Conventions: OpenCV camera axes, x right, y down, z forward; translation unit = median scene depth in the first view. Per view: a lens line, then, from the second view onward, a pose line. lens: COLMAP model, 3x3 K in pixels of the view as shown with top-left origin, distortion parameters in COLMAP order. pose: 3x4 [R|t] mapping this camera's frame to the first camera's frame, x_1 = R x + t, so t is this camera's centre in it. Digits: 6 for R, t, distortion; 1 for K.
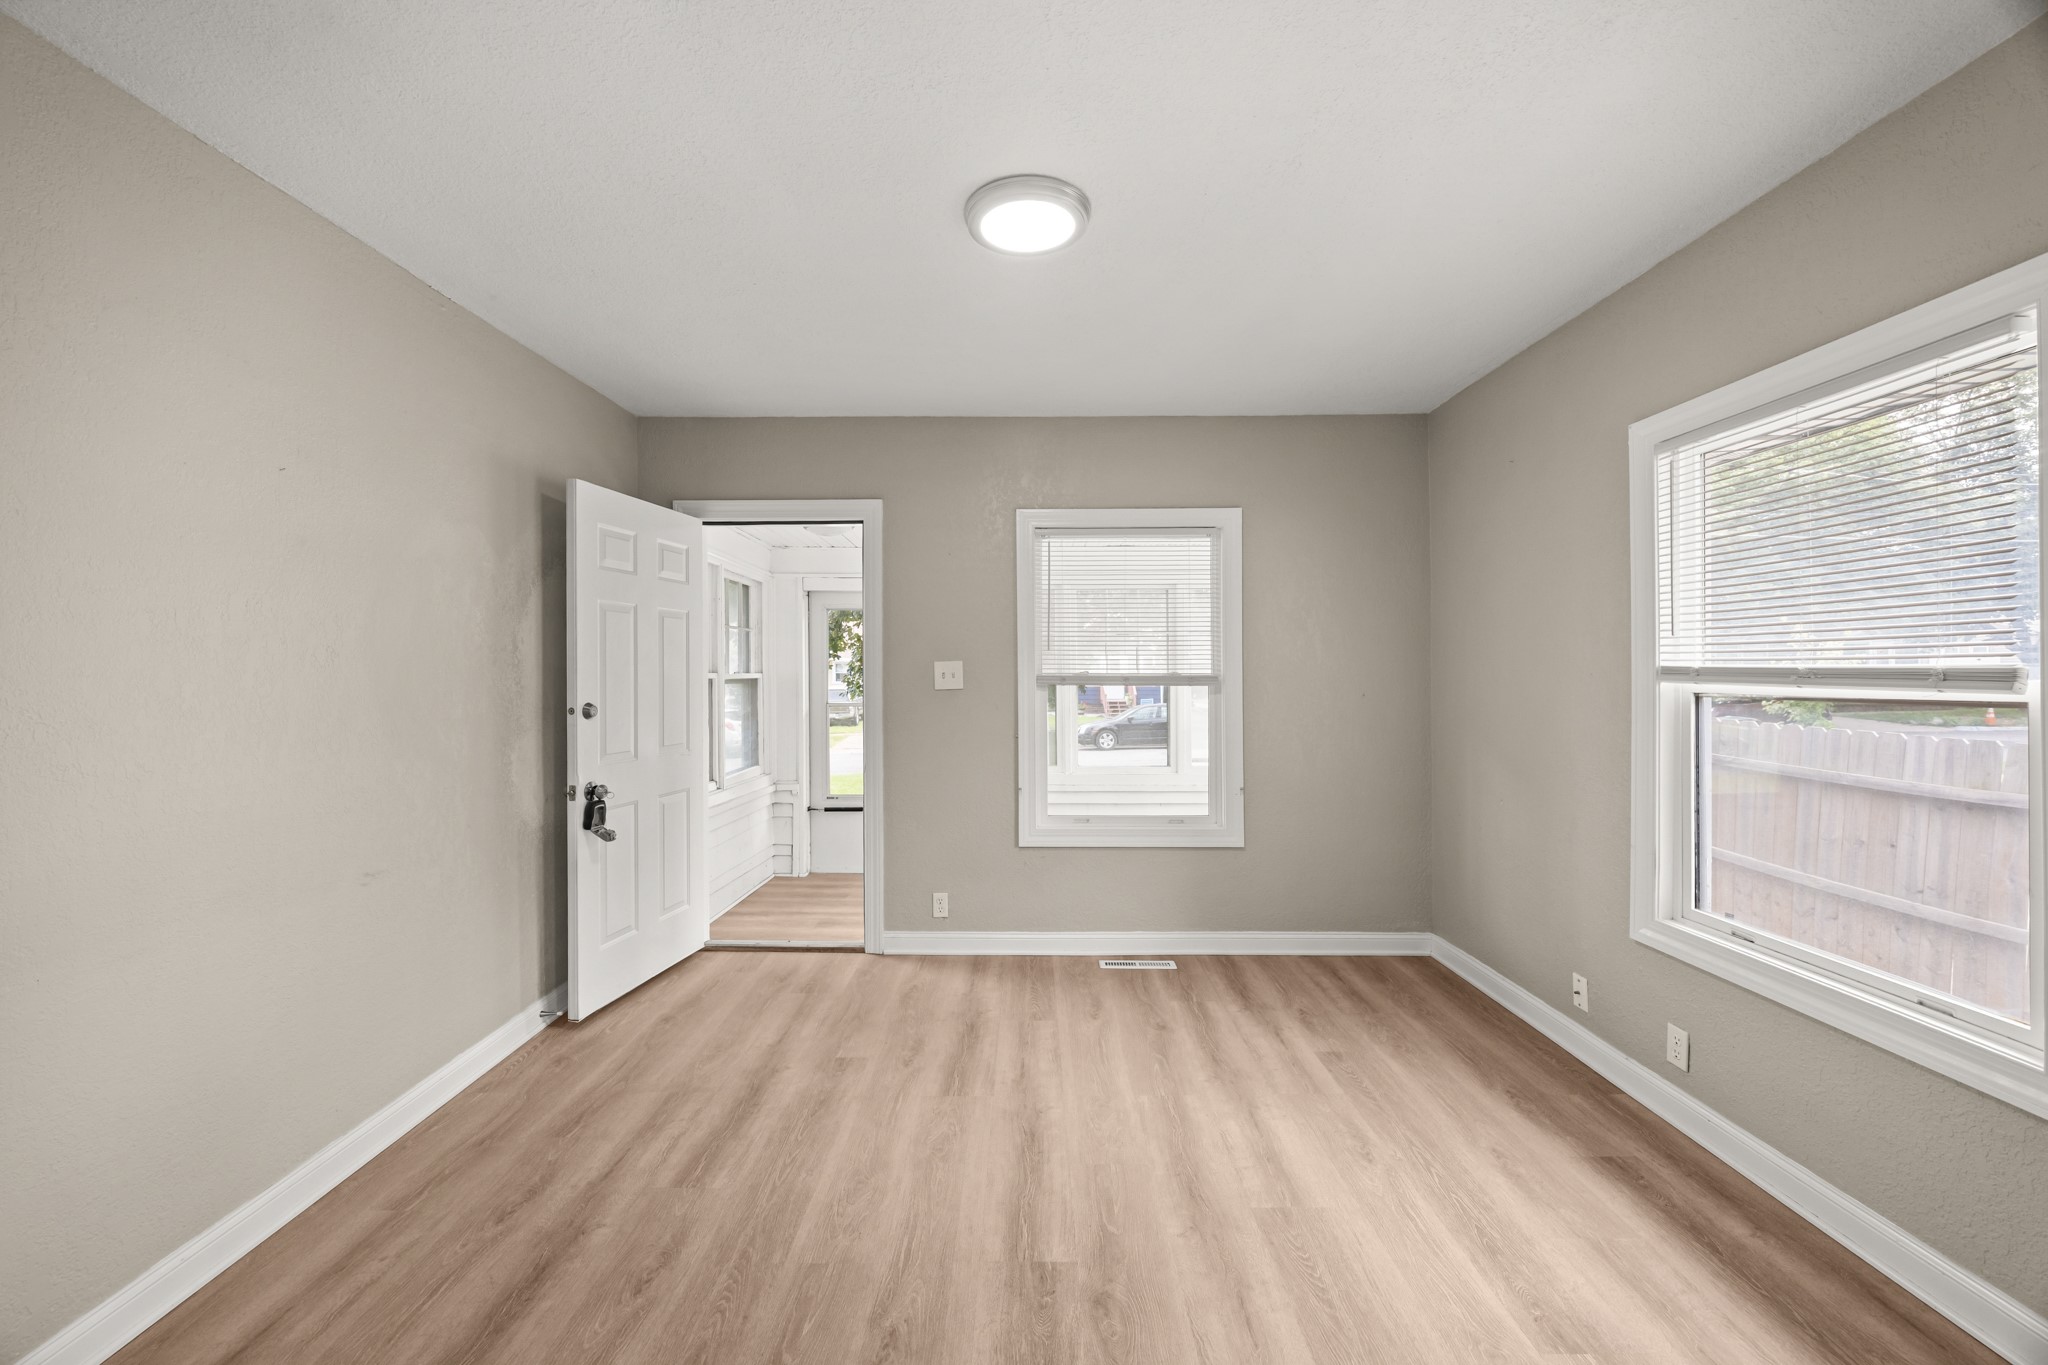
lens RADIAL K [[779.1, 0, 1022.3], [0, 779.1, 681.5], [0, 0, 1]] dist [-0.001929, 0.000044]
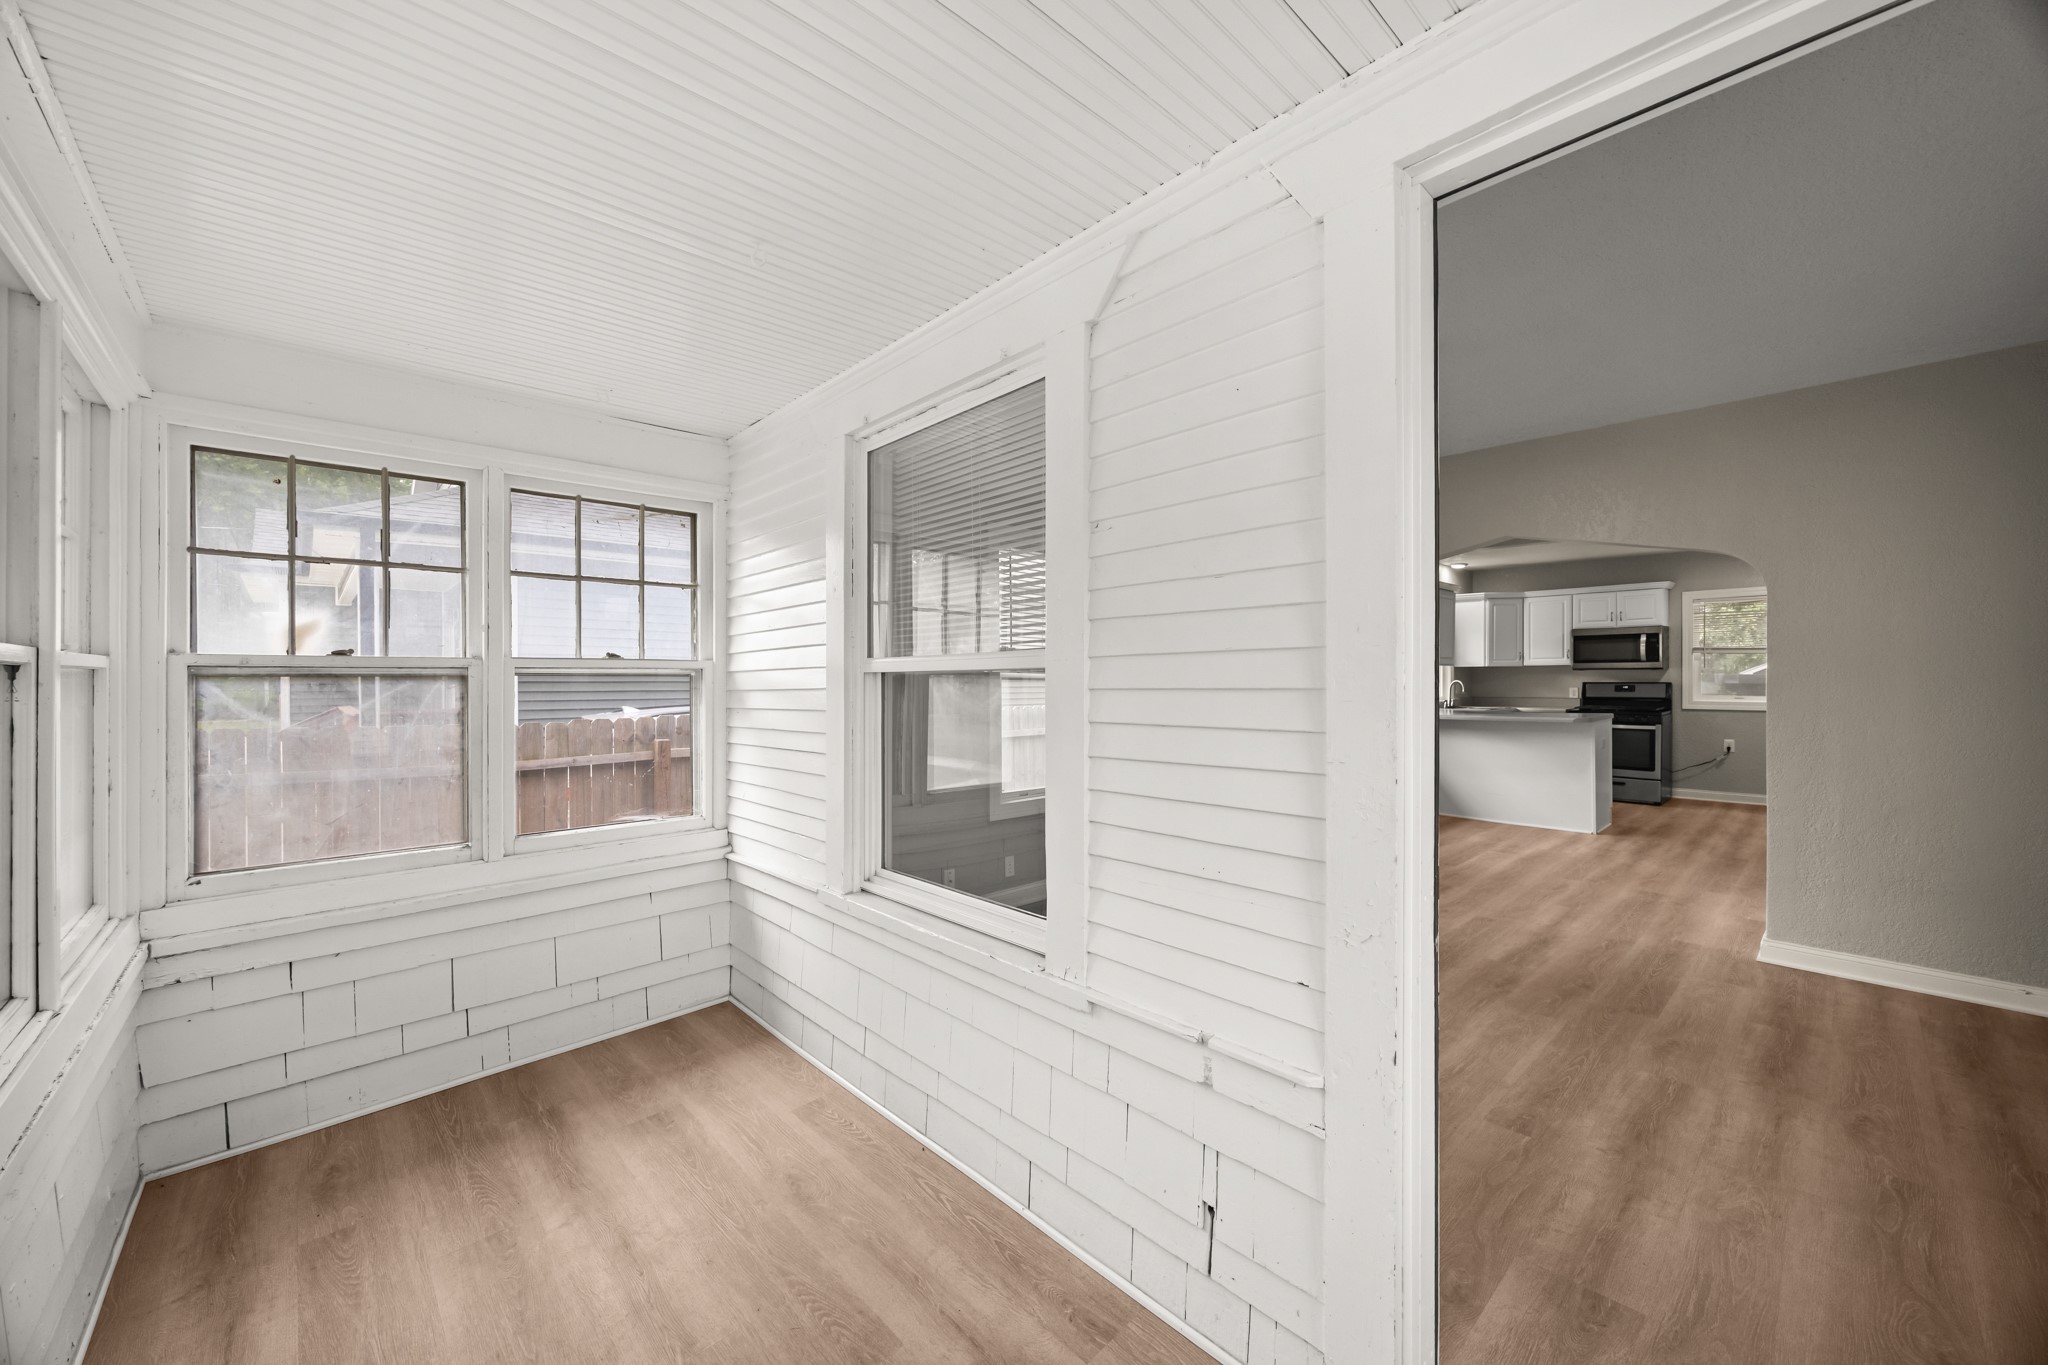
lens RADIAL K [[773.5, 0, 1018.1], [0, 773.5, 676.8], [0, 0, 1]] dist [-0.005285, 0.000188]
pose [[-0.683671, 0.008605, 0.729739, -0.459718], [0.010872, 0.999940, -0.001606, 0.014498], [-0.729709, 0.006836, -0.683724, 1.918686]]
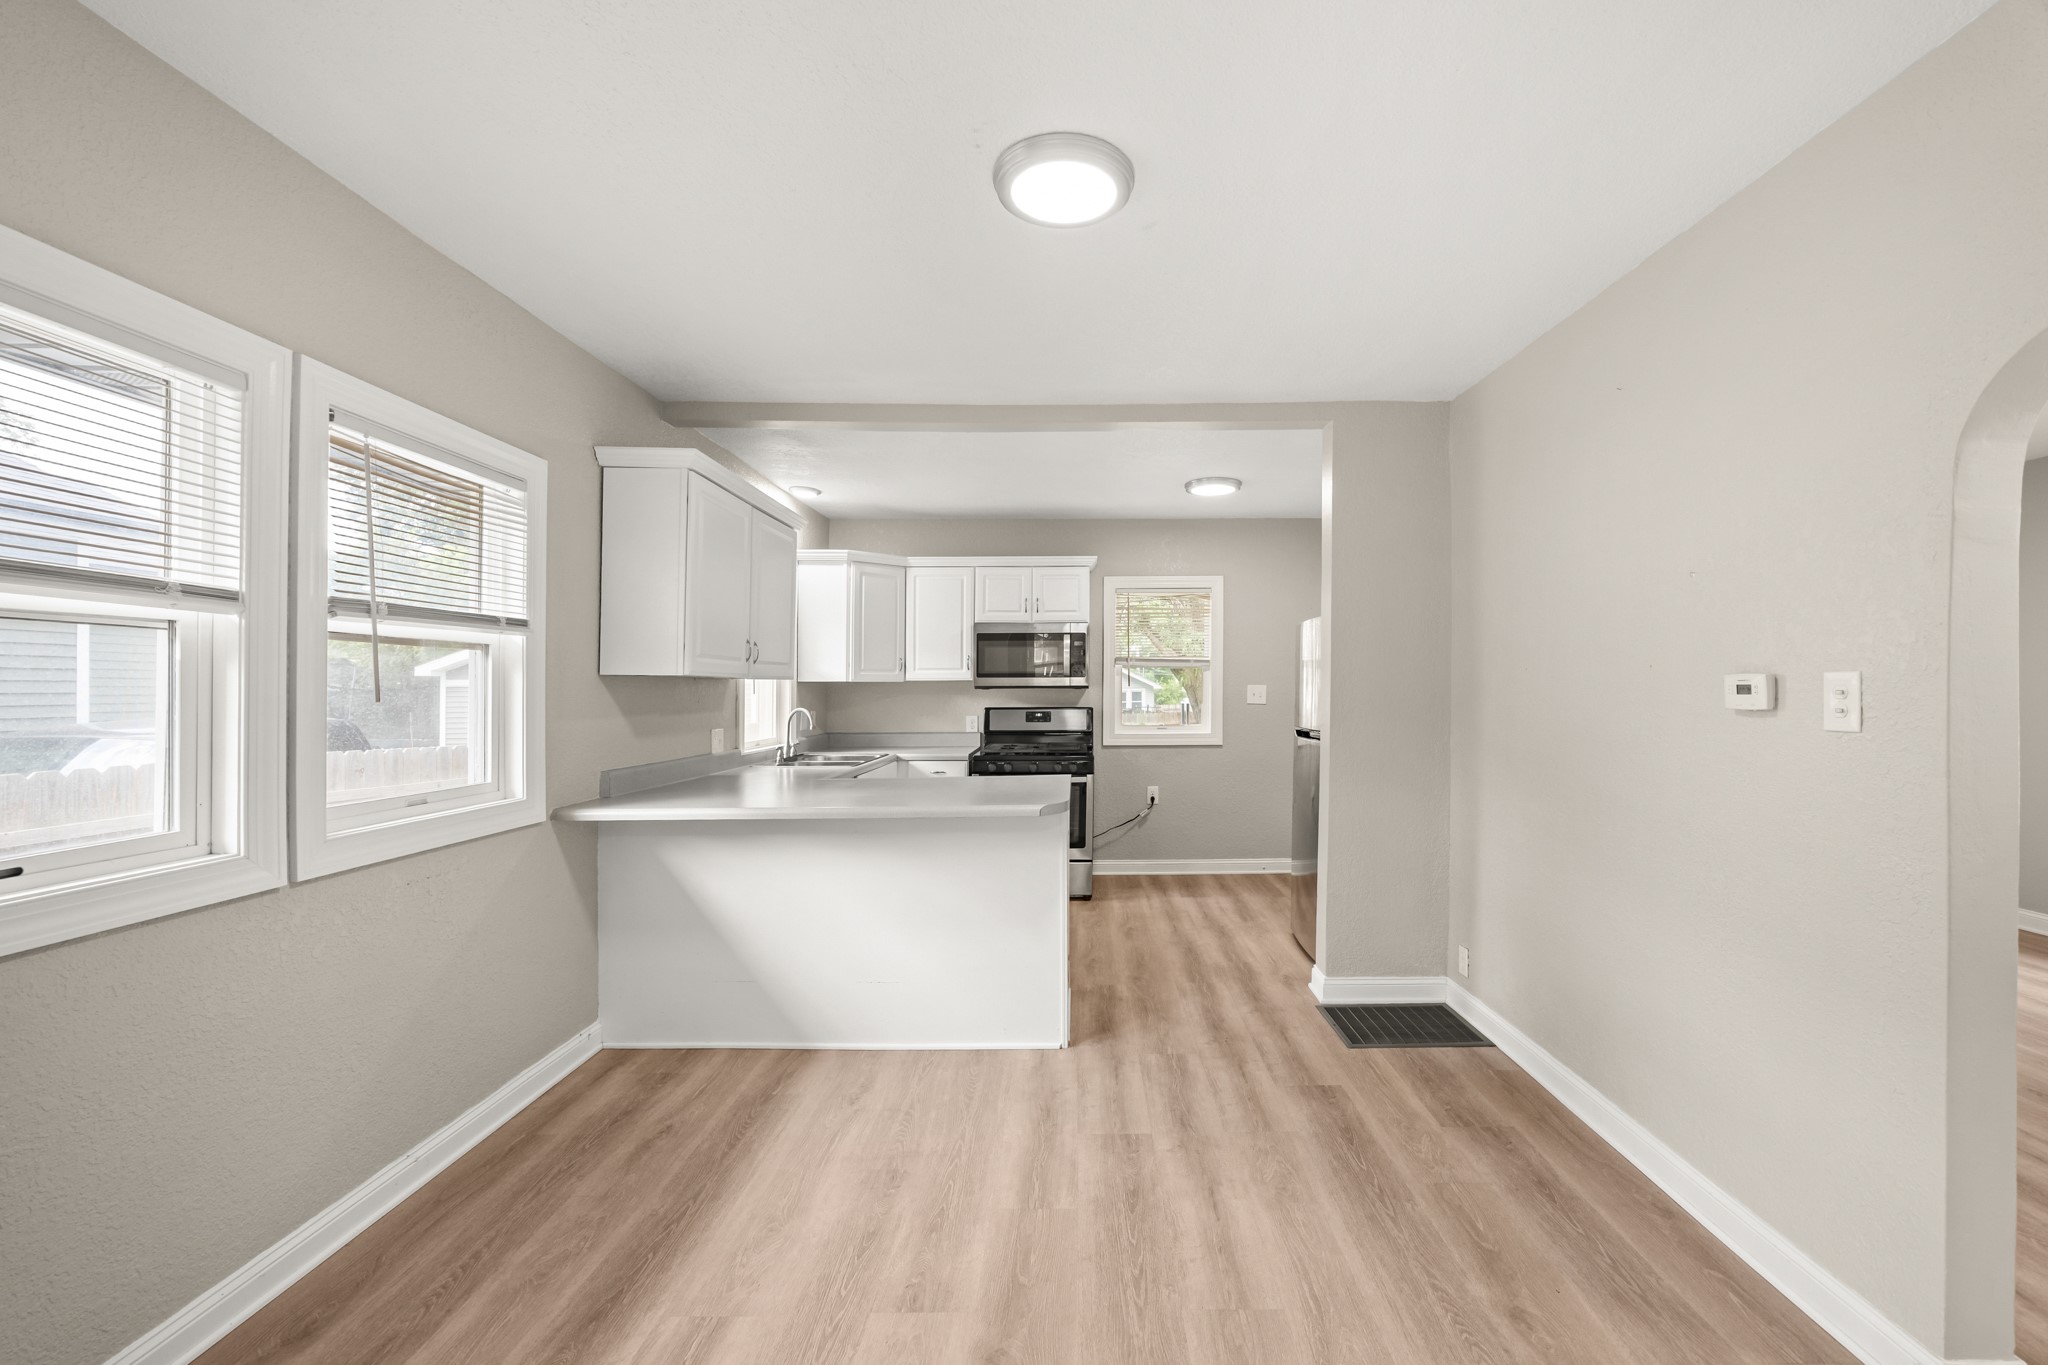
lens RADIAL K [[809.0, 0, 1087.1], [0, 809.0, 689.4], [0, 0, 1]] dist [-0.001358, -0.000011]
pose [[-0.999745, 0.008359, -0.020984, 0.037103], [0.008234, 0.999948, 0.006035, -0.001682], [0.021034, 0.005860, -0.999762, 0.206474]]
